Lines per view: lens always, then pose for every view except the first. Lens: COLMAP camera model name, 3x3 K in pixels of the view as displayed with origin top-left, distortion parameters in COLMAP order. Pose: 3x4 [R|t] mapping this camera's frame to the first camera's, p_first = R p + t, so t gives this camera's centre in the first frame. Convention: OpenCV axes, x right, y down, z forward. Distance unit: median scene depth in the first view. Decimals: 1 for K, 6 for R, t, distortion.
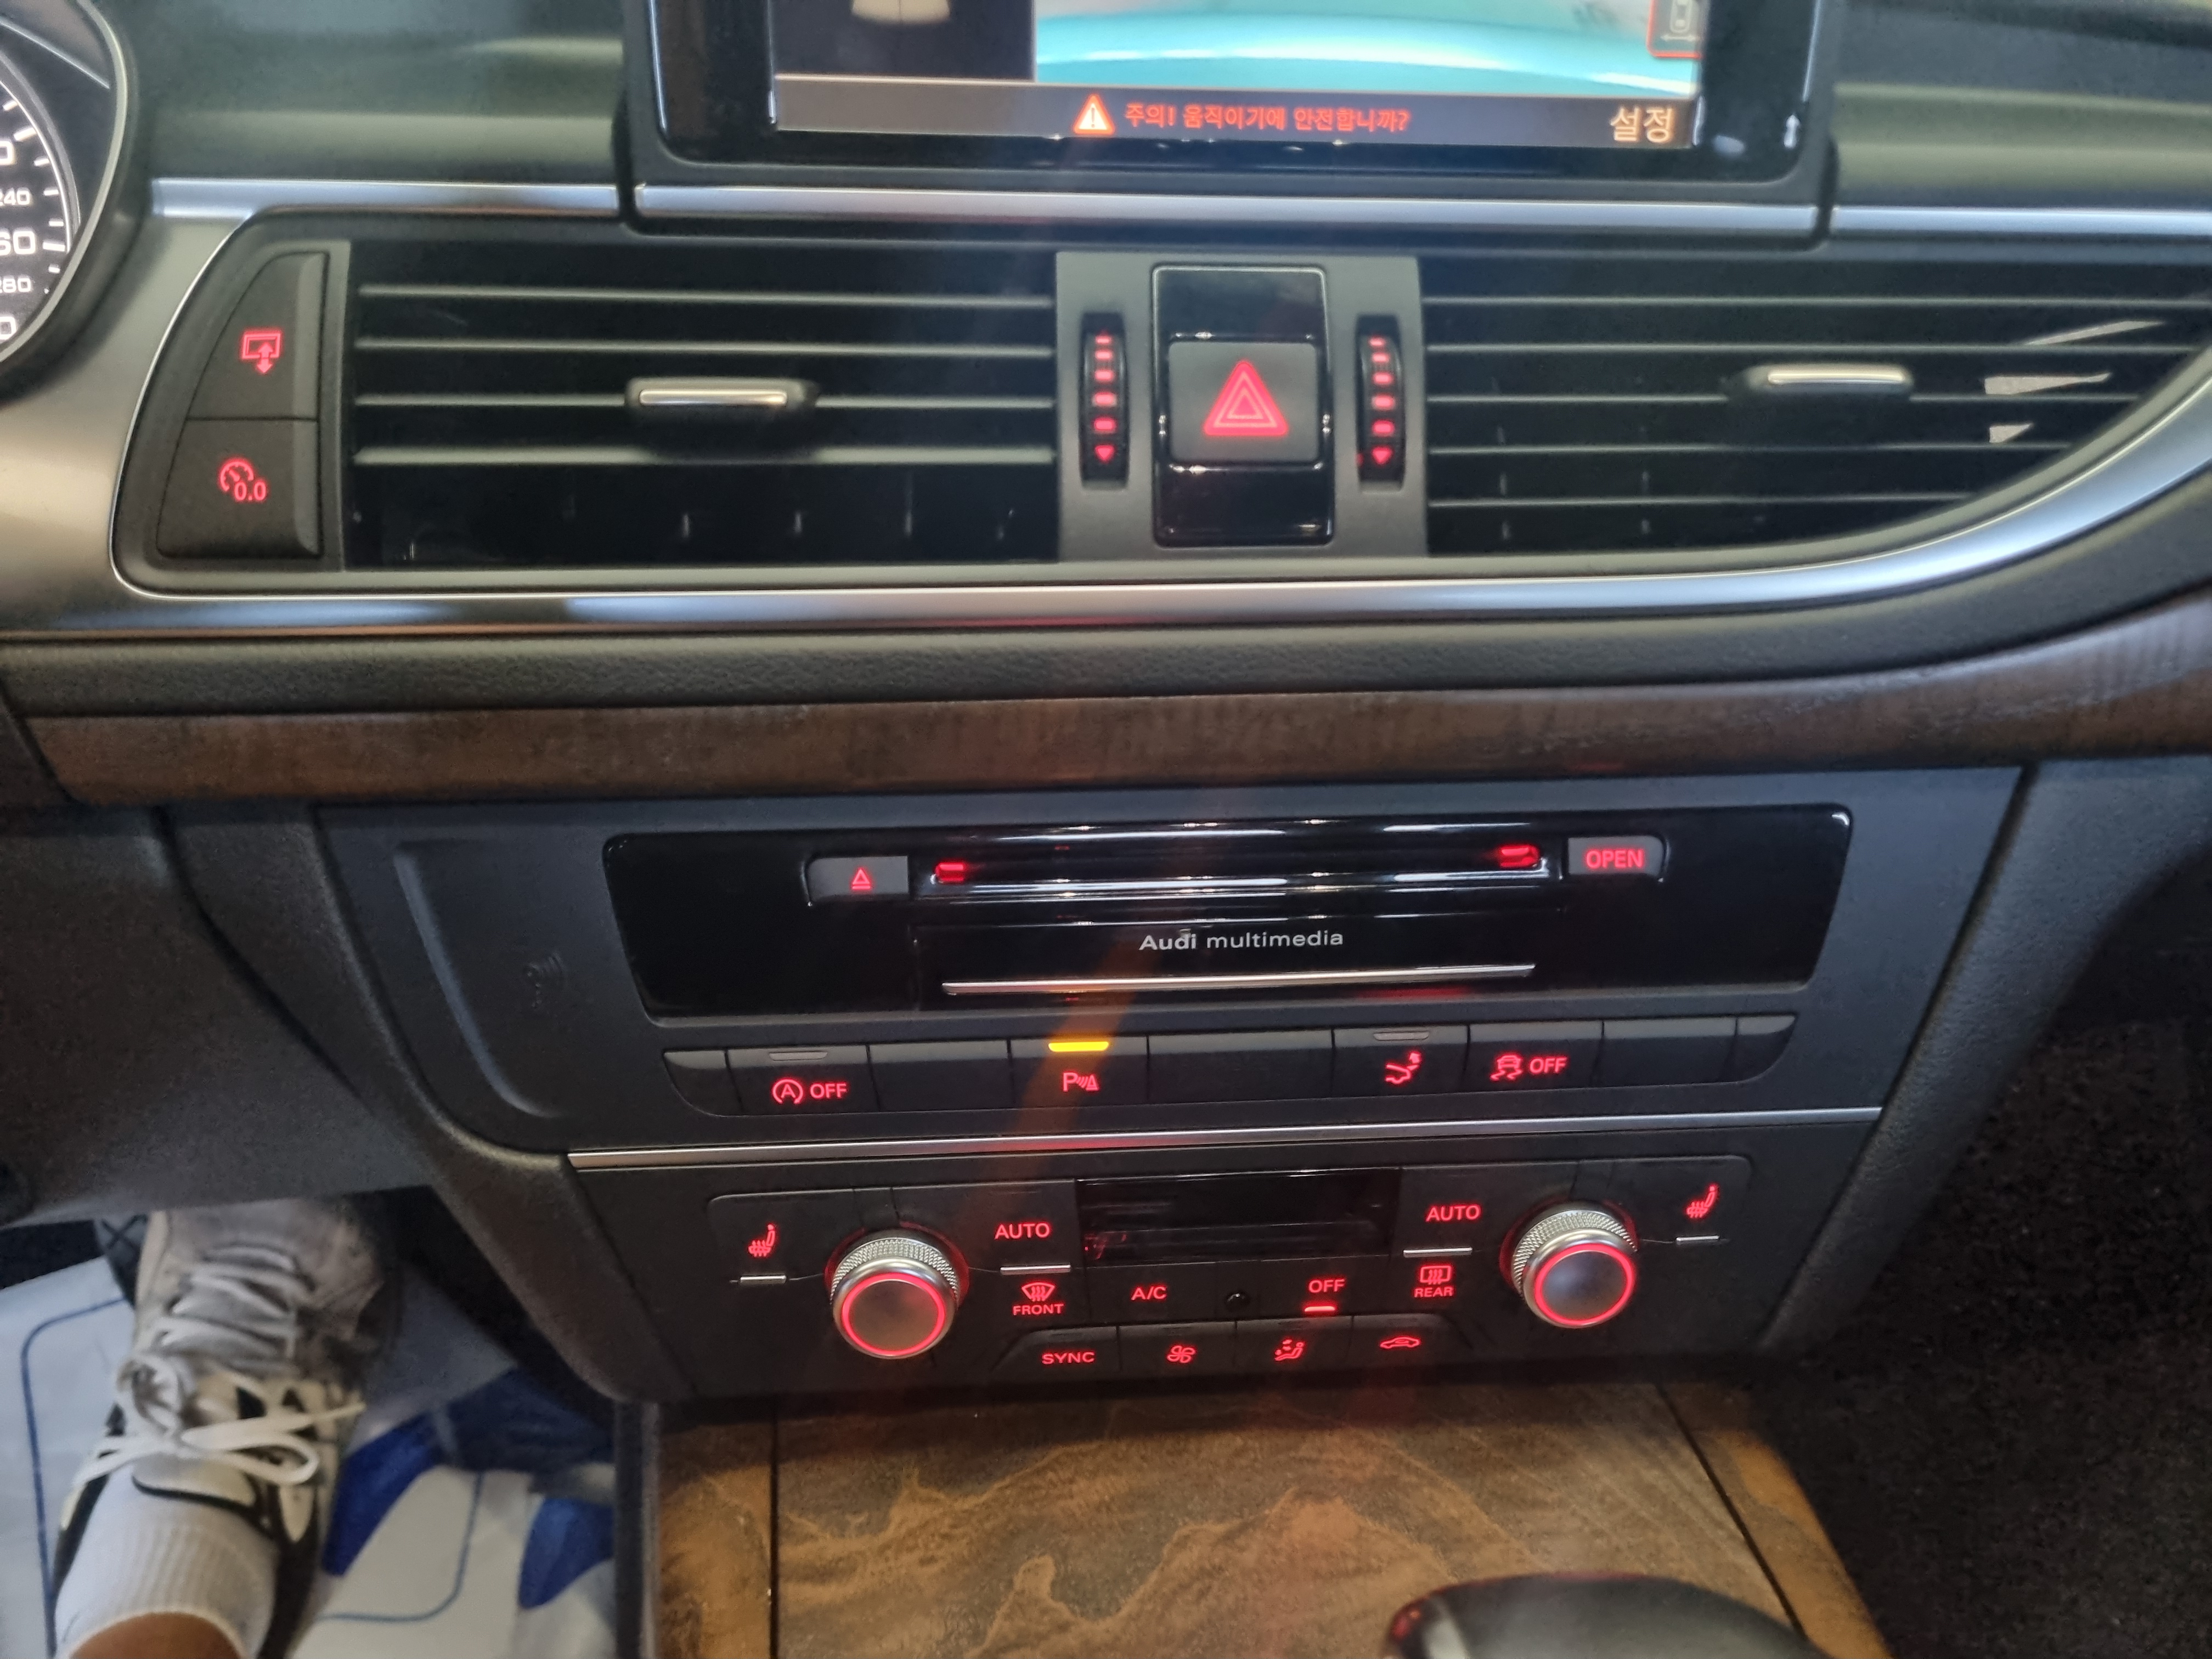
lens RADIAL K [[1693.4, 0, 1127.4], [0, 1693.4, 845.0], [0, 0, 1]] dist [0.050001, -0.047721]
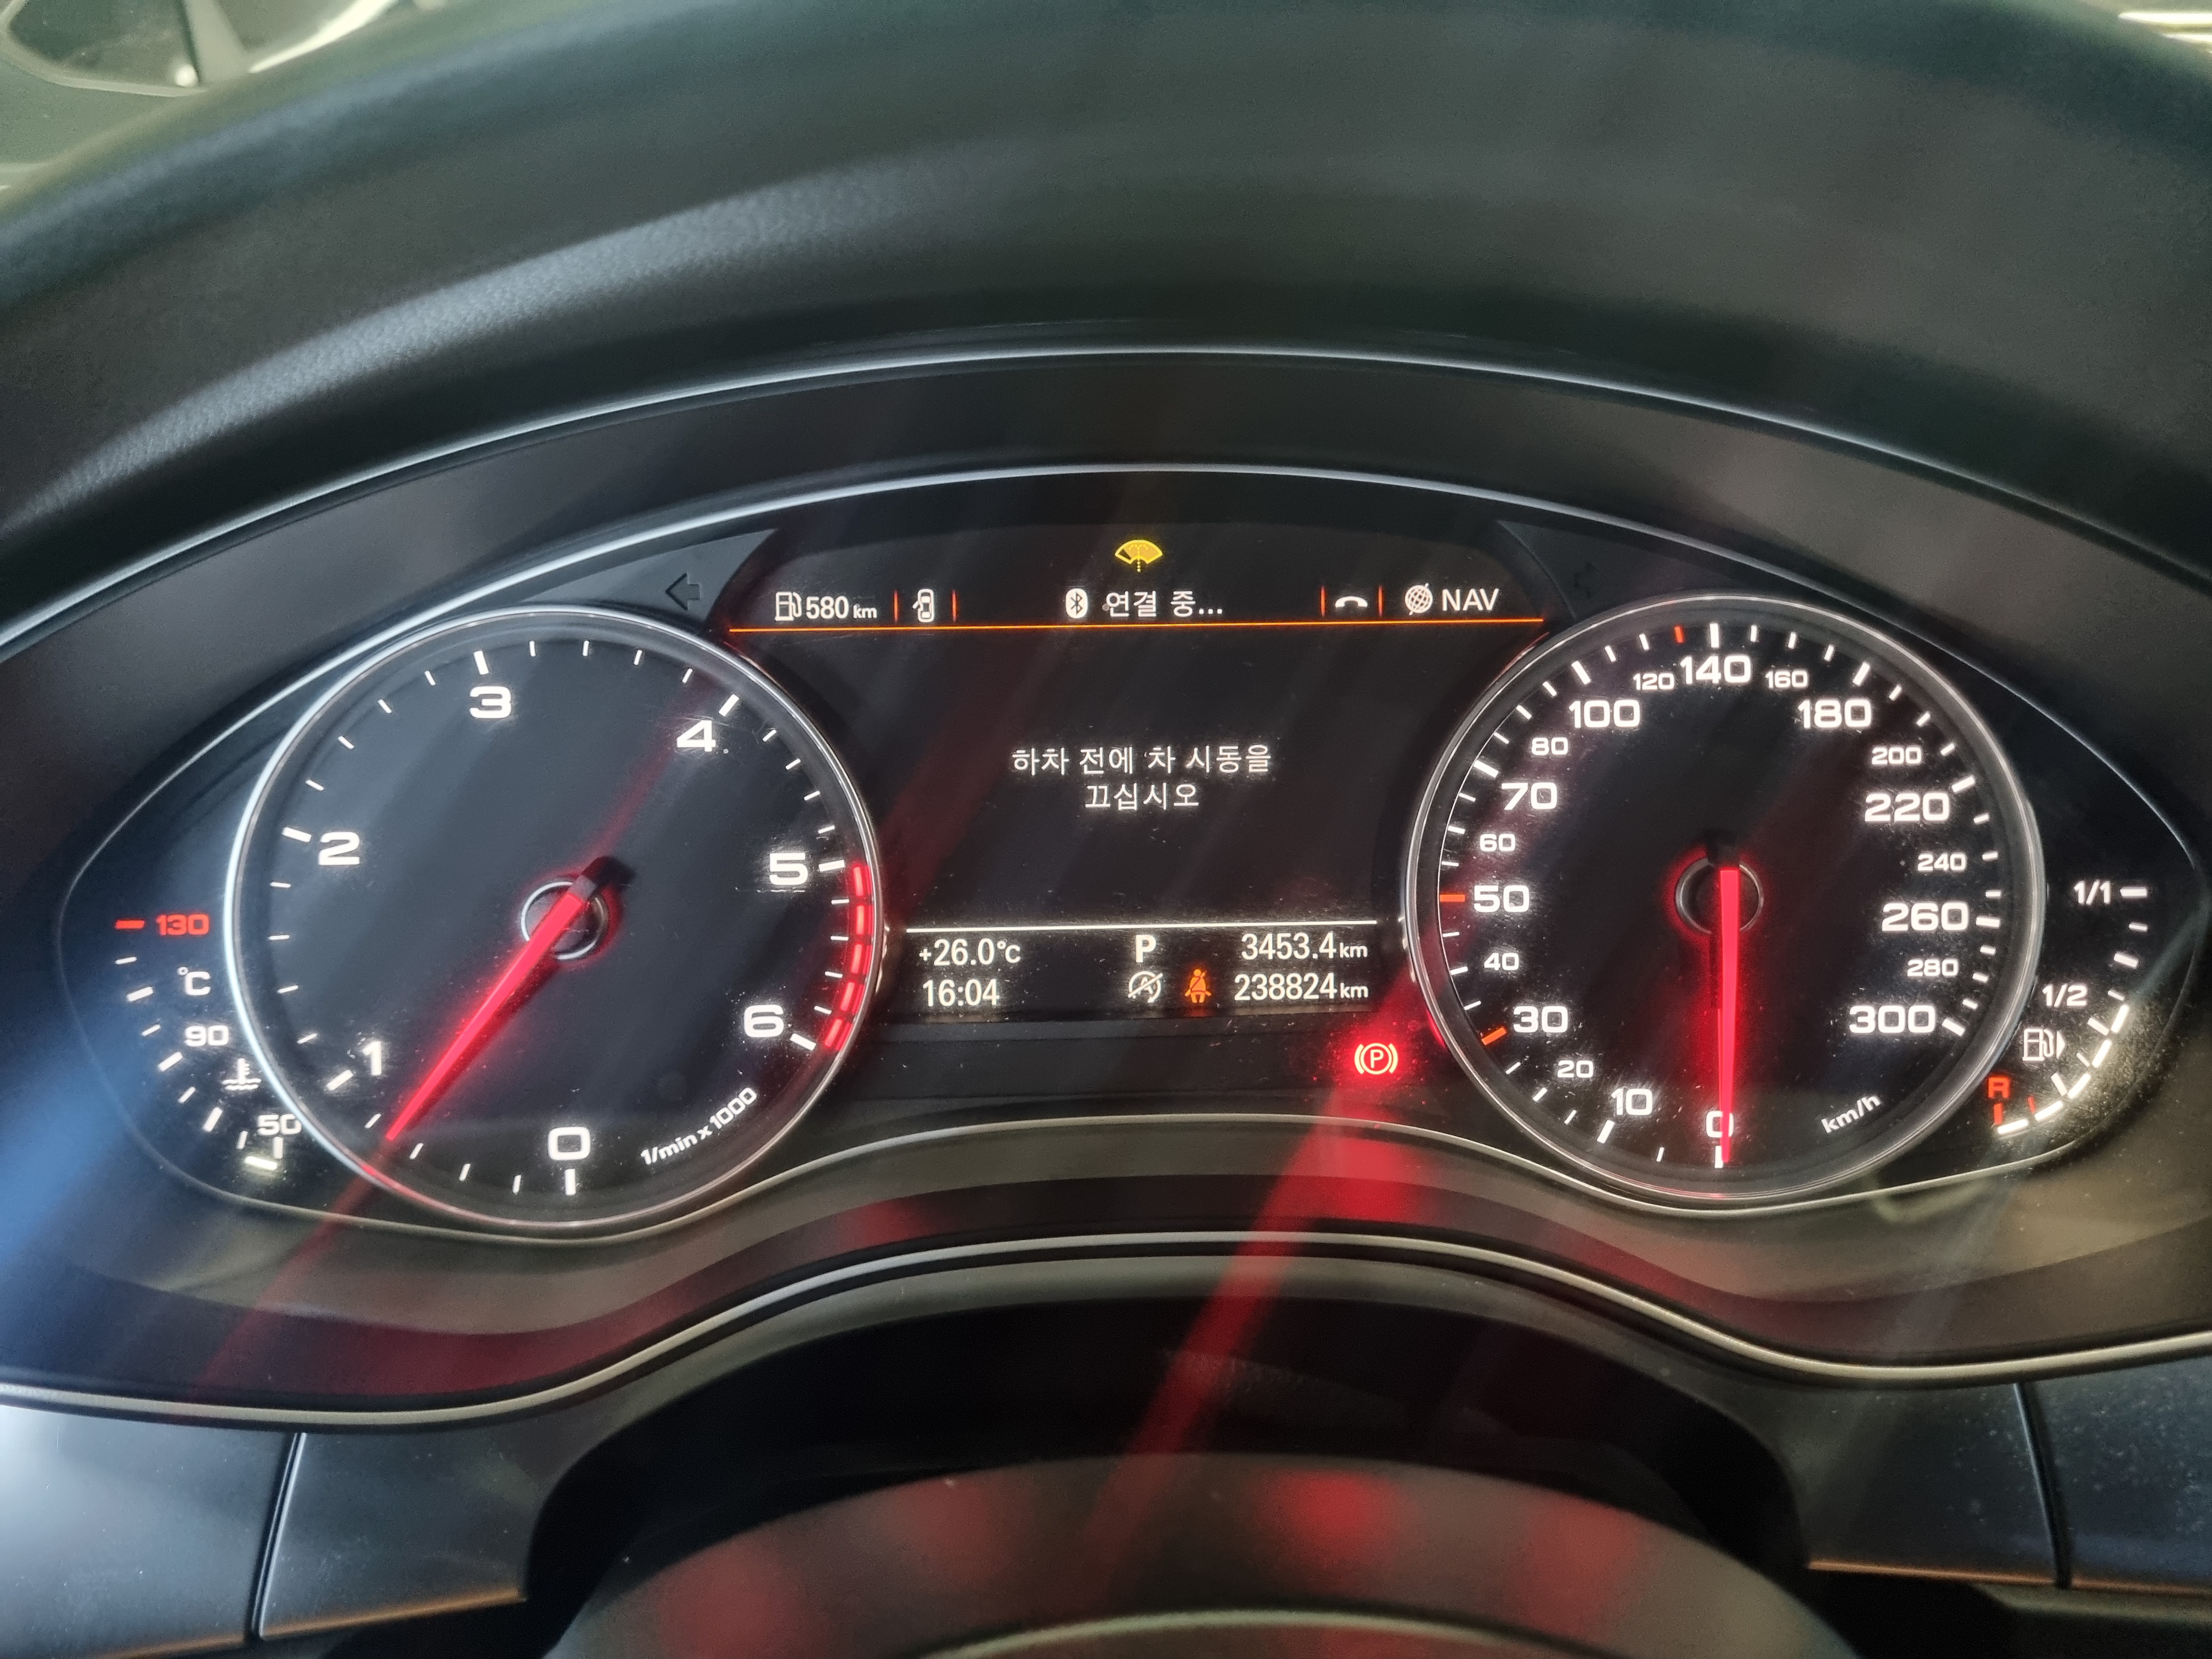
lens RADIAL K [[1693.4, 0, 1127.1], [0, 1693.4, 851.3], [0, 0, 1]] dist [0.050001, -0.047721]
pose [[0.989819, 0.054859, -0.131335, -1.017294], [-0.059024, 0.997863, -0.028025, -0.368790], [0.129517, 0.035491, 0.990942, 0.157126]]
